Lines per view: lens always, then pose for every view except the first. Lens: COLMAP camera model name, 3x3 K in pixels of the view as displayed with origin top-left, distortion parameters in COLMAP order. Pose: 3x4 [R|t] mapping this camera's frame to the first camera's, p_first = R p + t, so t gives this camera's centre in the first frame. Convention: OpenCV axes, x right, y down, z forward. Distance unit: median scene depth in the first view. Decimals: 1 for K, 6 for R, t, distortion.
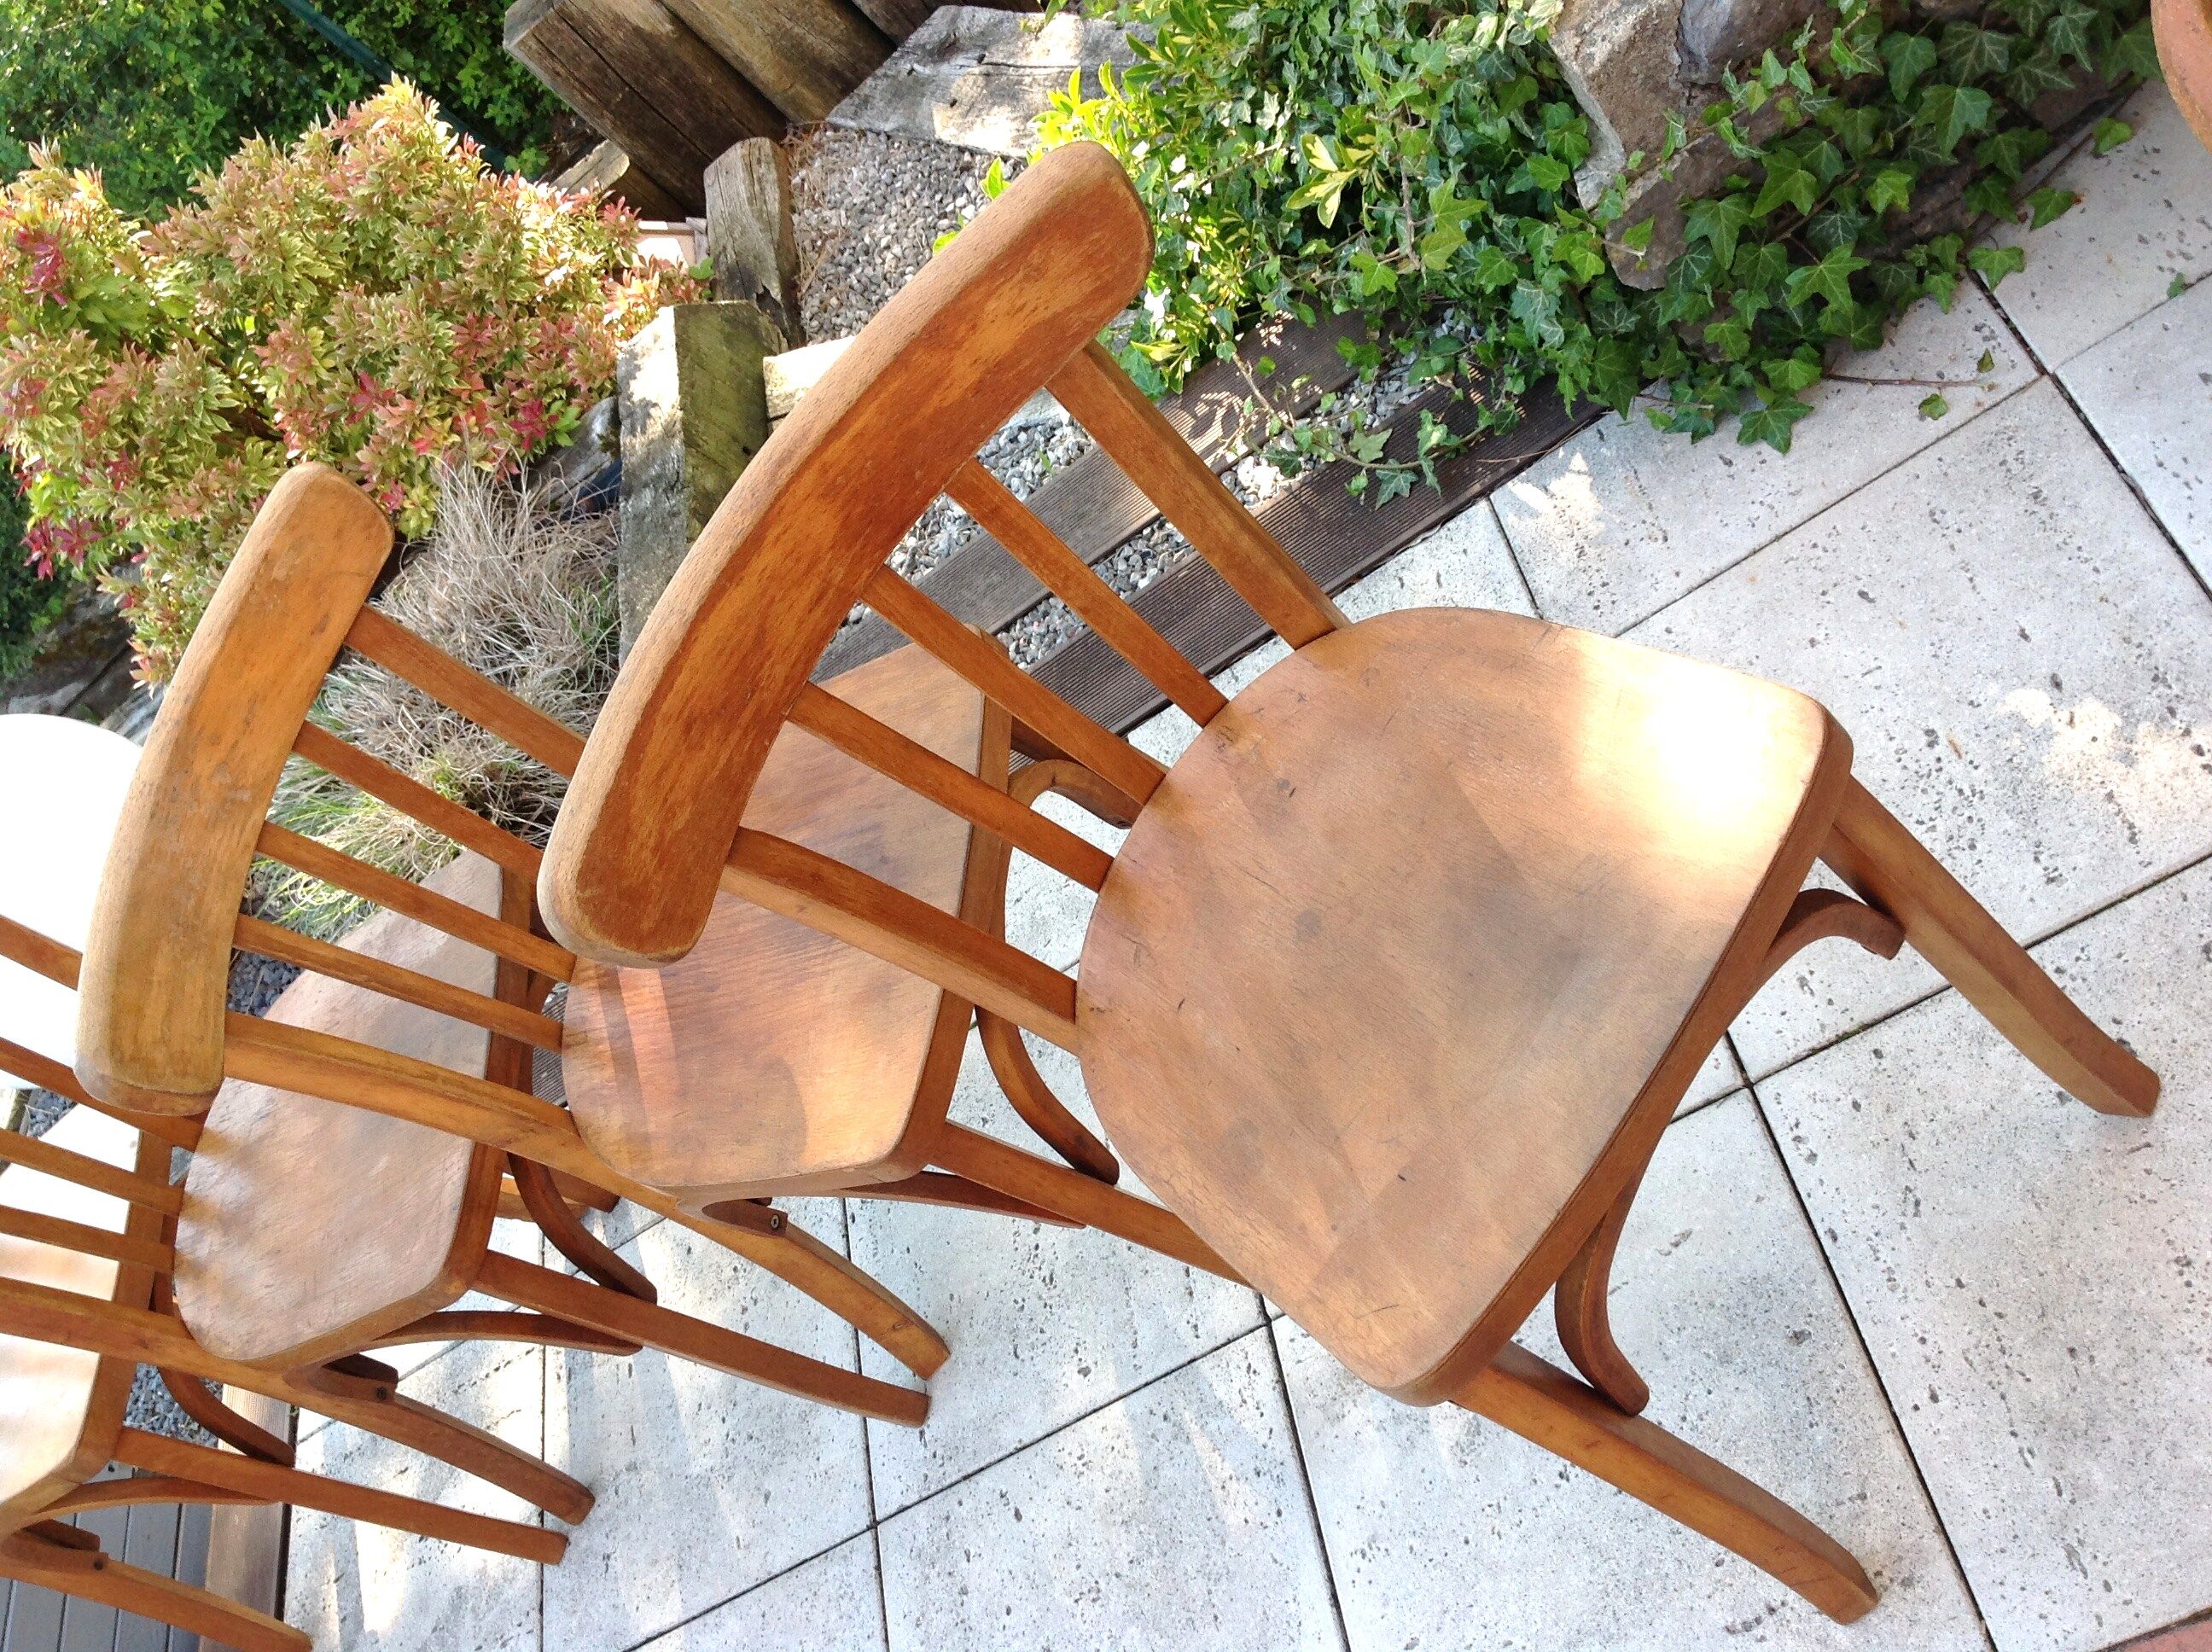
lens RADIAL K [[2089.1, 0, 1107.3], [0, 2089.1, 845.4], [0, 0, 1]] dist [0.008093, 0.000000]
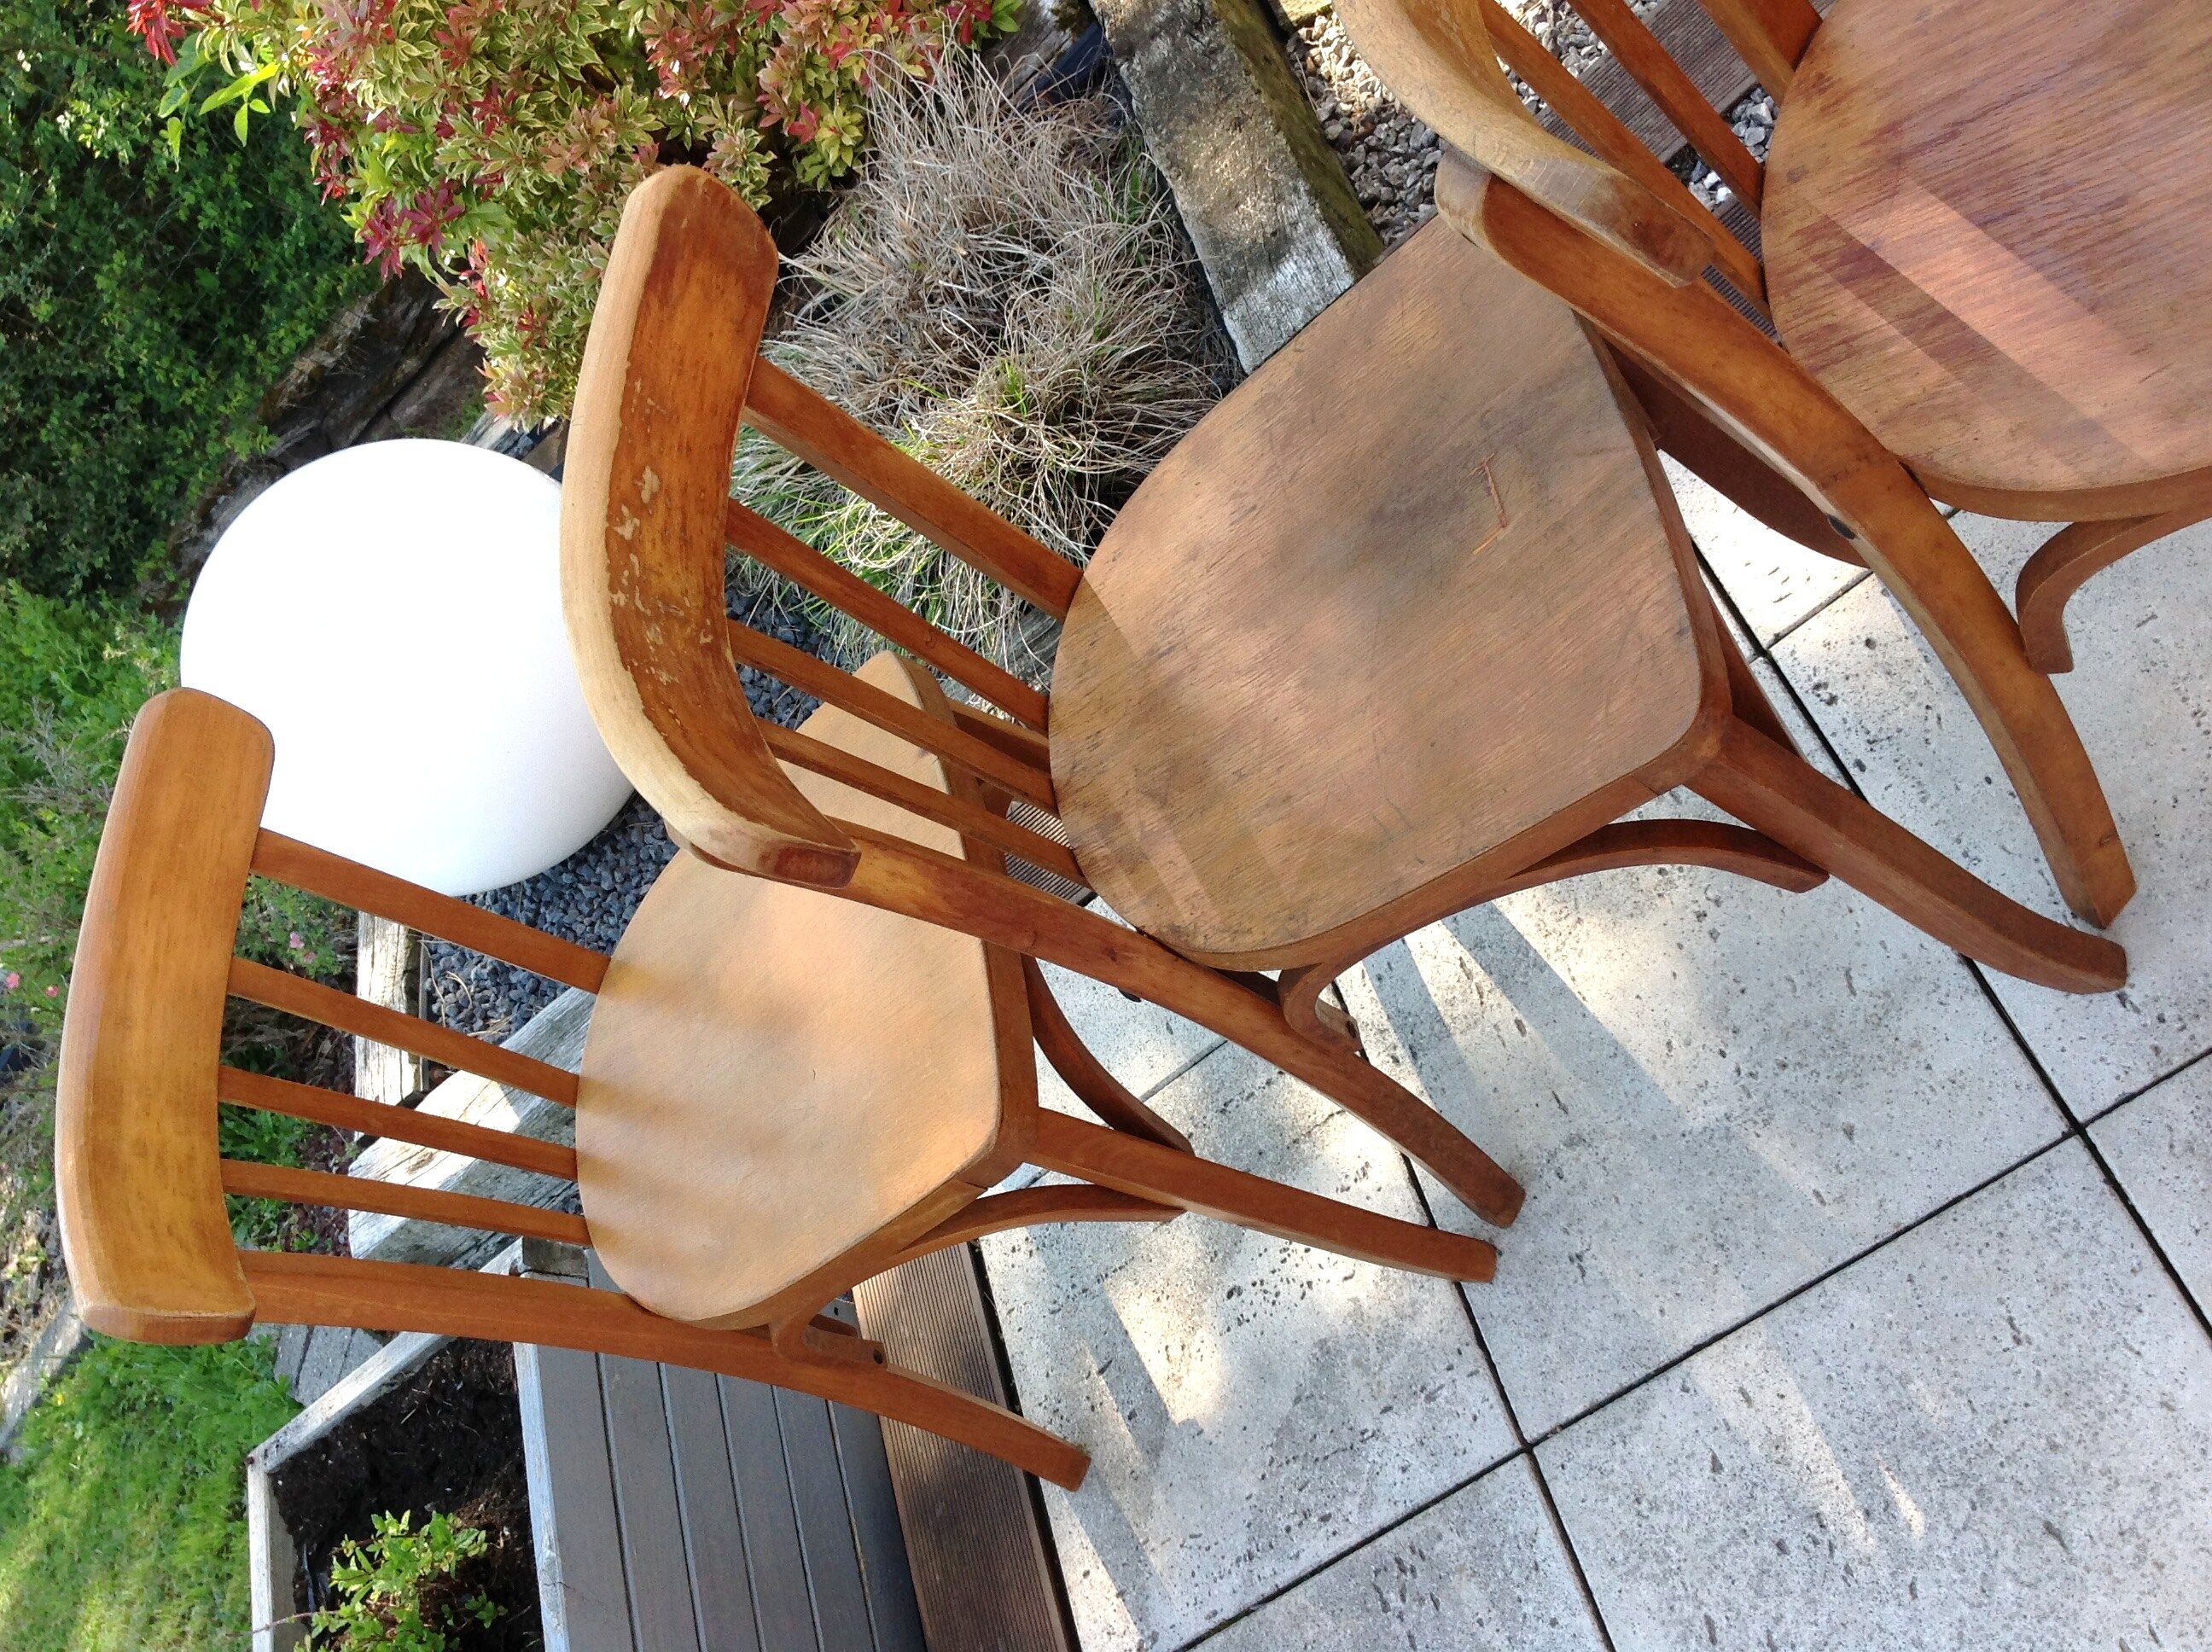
lens RADIAL K [[2089.1, 0, 1102.8], [0, 2089.1, 843.2], [0, 0, 1]] dist [0.008093, 0.000000]
pose [[0.992769, -0.119892, -0.006005, -0.436662], [0.120018, 0.992335, 0.029452, 0.174494], [0.002428, -0.029960, 0.999548, 0.304168]]
